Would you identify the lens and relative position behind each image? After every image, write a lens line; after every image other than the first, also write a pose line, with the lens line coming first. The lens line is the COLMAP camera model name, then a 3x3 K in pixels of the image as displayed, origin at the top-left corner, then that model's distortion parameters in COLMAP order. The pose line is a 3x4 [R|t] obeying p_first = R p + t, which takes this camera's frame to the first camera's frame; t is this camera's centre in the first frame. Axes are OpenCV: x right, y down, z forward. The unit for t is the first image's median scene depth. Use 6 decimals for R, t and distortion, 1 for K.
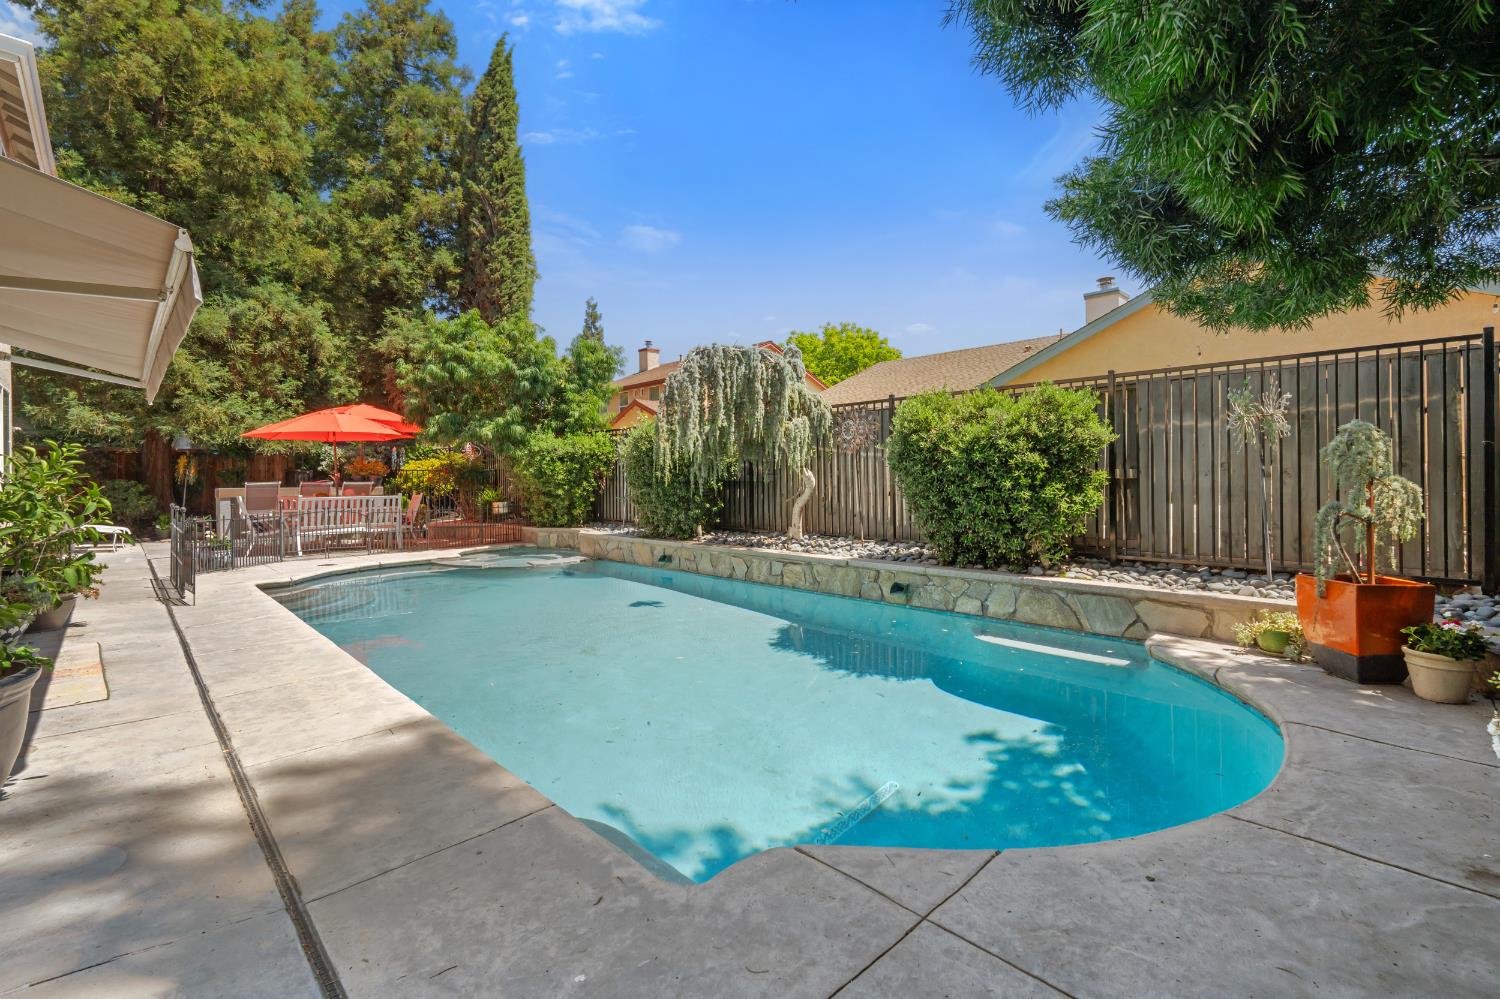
lens RADIAL K [[666.3, 0, 753.2], [0, 666.3, 467.8], [0, 0, 1]] dist [-0.003589, -0.000215]
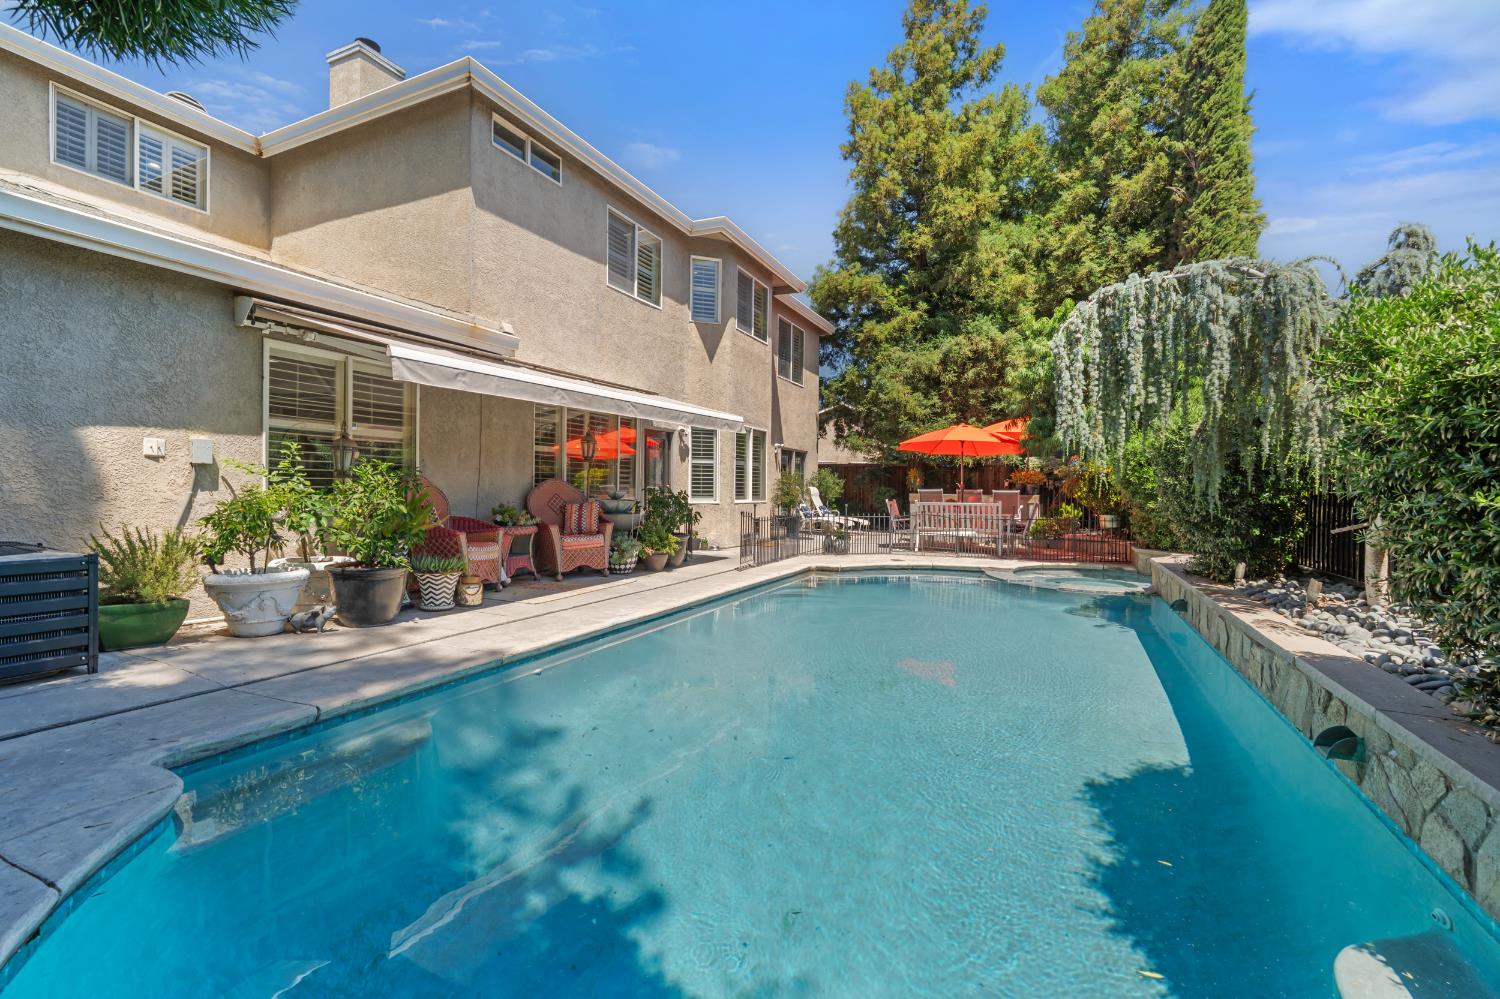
lens RADIAL K [[662.1, 0, 750.0], [0, 662.1, 499.5], [0, 0, 1]] dist [-0.009519, -0.000133]
pose [[0.357323, 0.025153, -0.933642, 0.216712], [0.002047, 0.999614, 0.027713, 0.005446], [0.933979, -0.011813, 0.357133, 0.225013]]
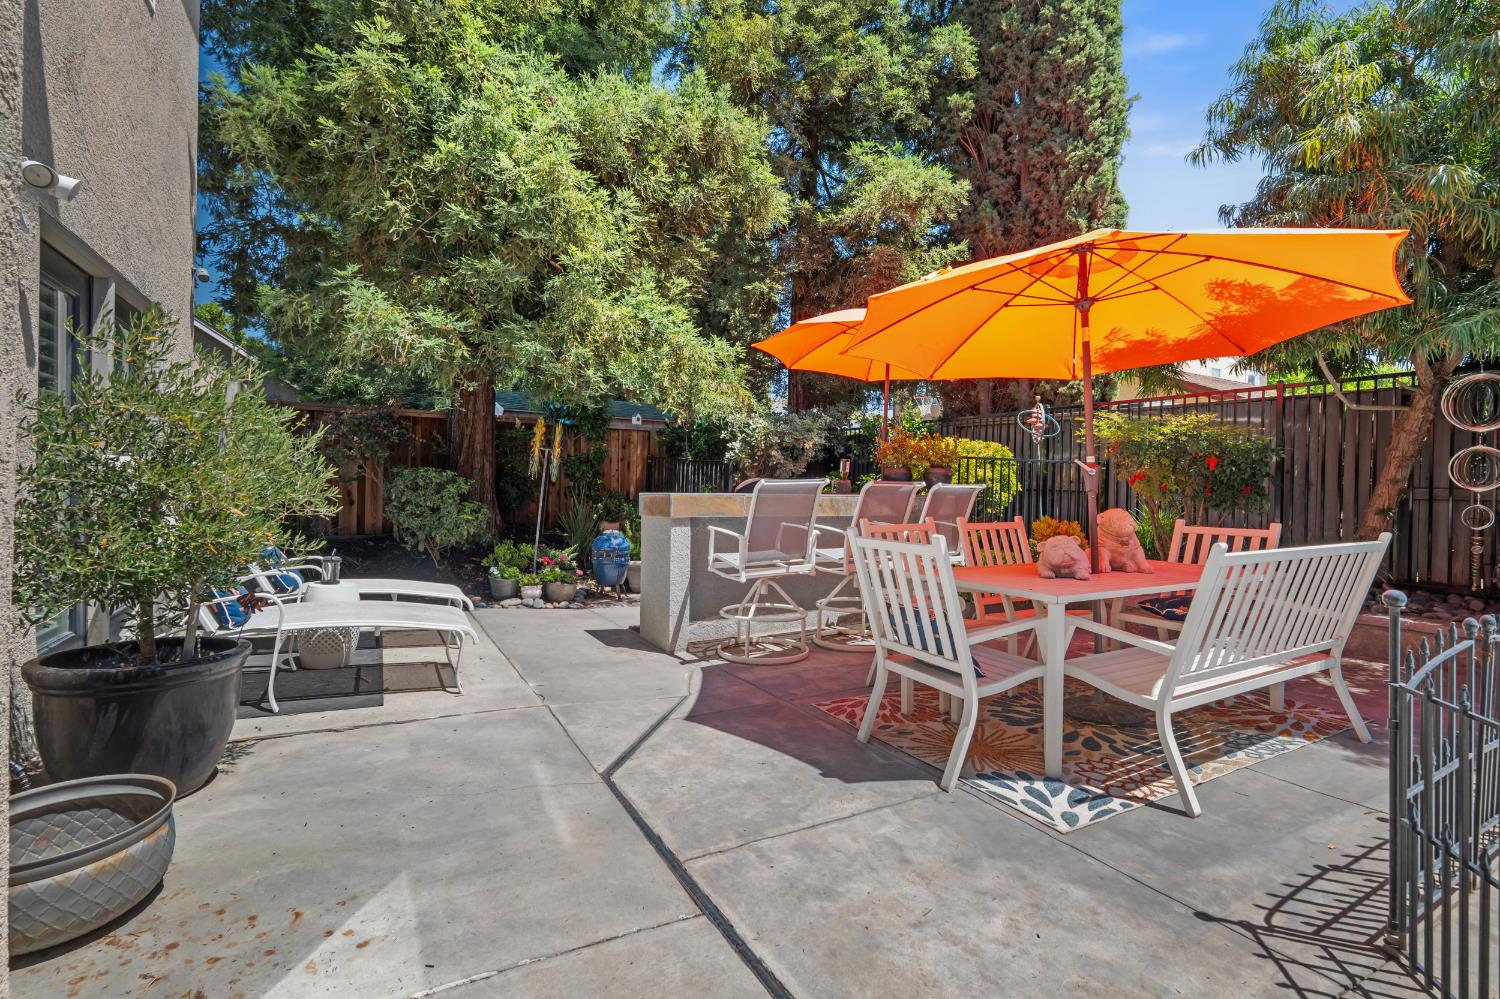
lens RADIAL K [[666.3, 0, 753.2], [0, 666.3, 467.8], [0, 0, 1]] dist [-0.003589, -0.000215]
pose [[0.972982, 0.014933, -0.230396, -0.579705], [-0.015241, 0.999884, 0.000444, 0.013224], [0.230376, 0.003080, 0.973097, 0.553588]]
